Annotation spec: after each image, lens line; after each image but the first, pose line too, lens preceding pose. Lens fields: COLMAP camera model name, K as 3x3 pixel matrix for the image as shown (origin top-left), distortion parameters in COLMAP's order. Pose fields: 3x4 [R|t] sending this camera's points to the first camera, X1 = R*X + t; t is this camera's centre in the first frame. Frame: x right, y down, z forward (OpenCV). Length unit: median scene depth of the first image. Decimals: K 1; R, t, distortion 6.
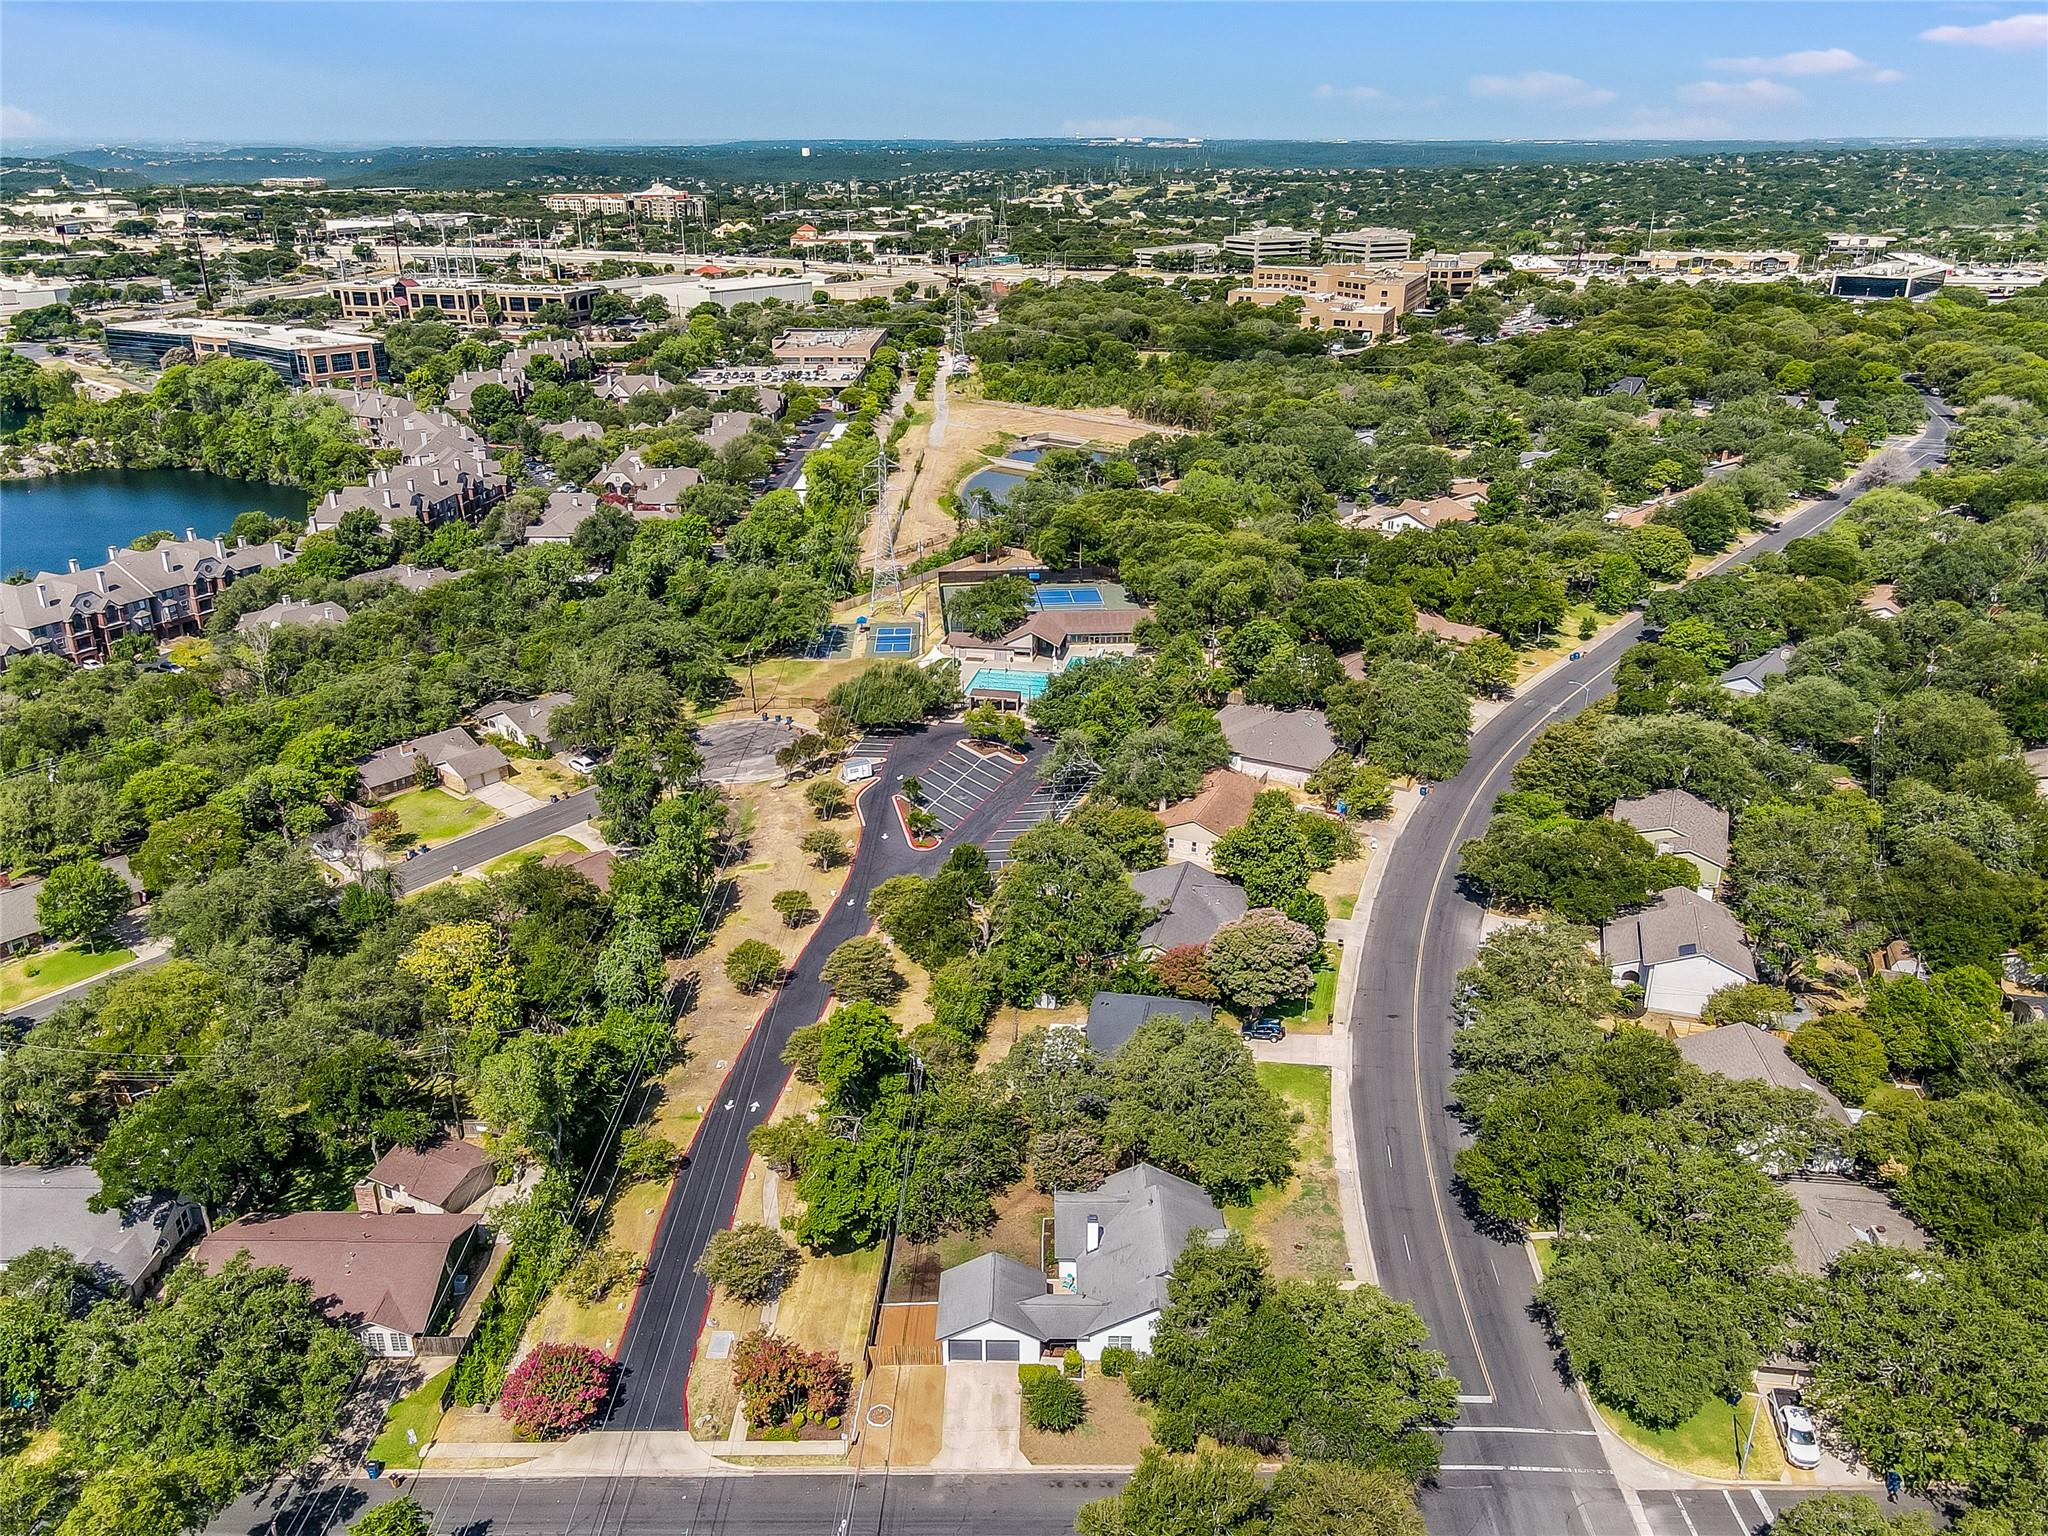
lens RADIAL K [[1517.5, 0, 1024.0], [0, 1517.5, 768.0], [0, 0, 1]] dist [0.016361, -0.001413]
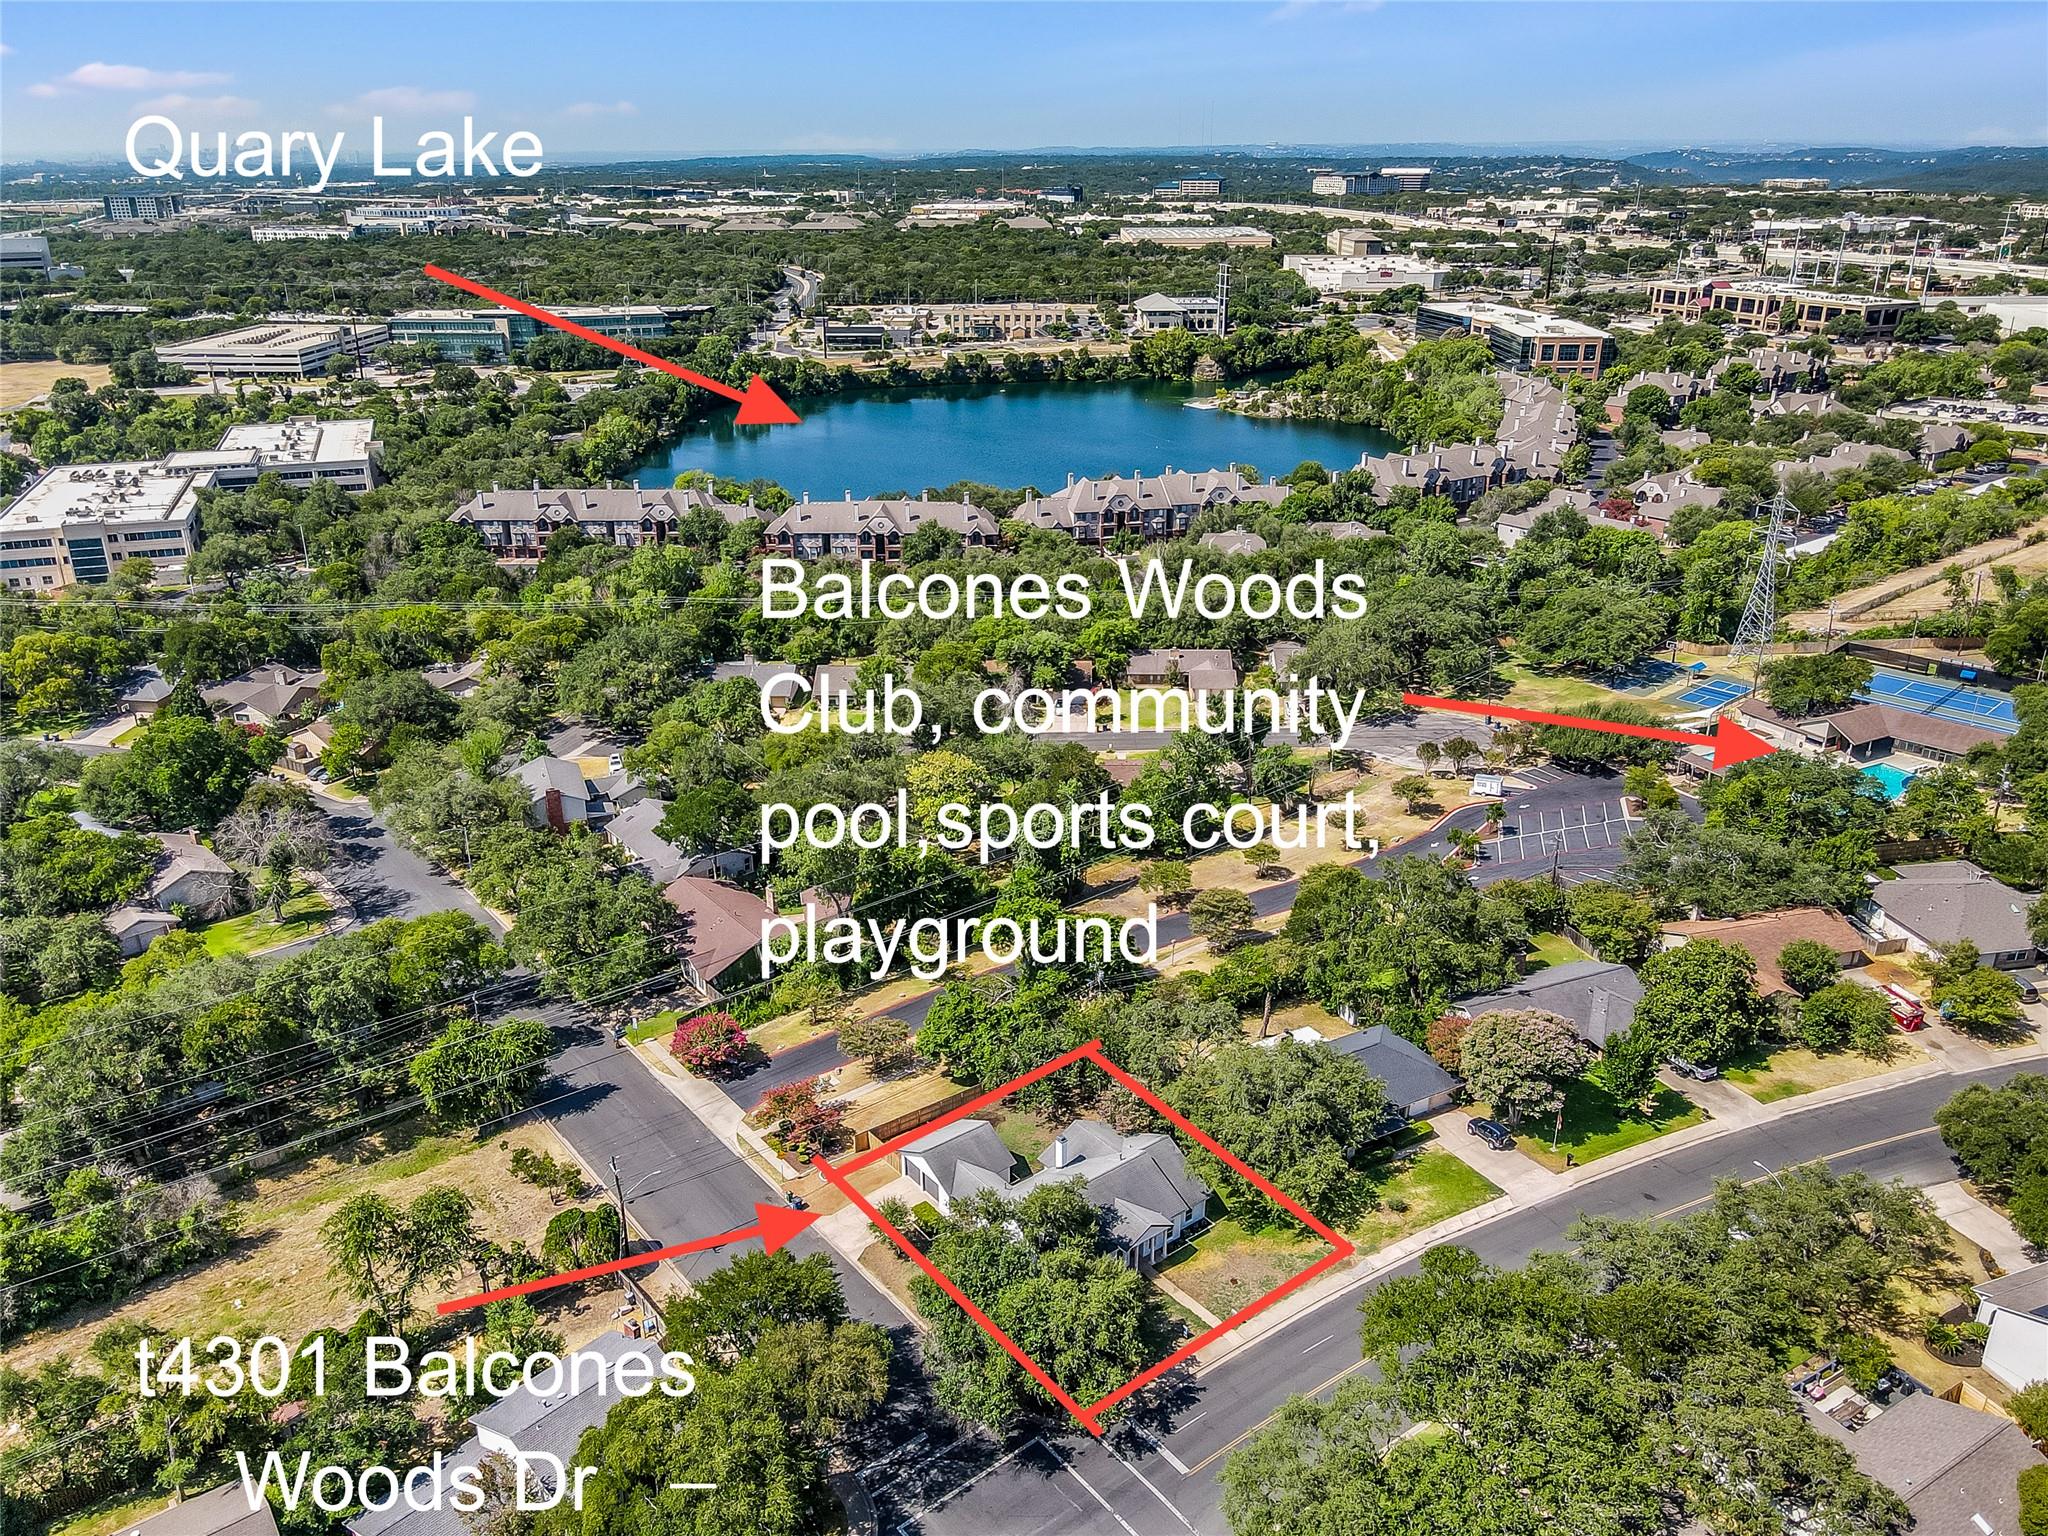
lens RADIAL K [[1517.5, 0, 1024.0], [0, 1517.5, 768.0], [0, 0, 1]] dist [0.016361, -0.001413]
pose [[0.636432, 0.293721, -0.713220, 0.118135], [-0.293838, 0.947259, 0.127901, -0.012885], [0.713171, 0.128171, 0.689173, 0.028893]]
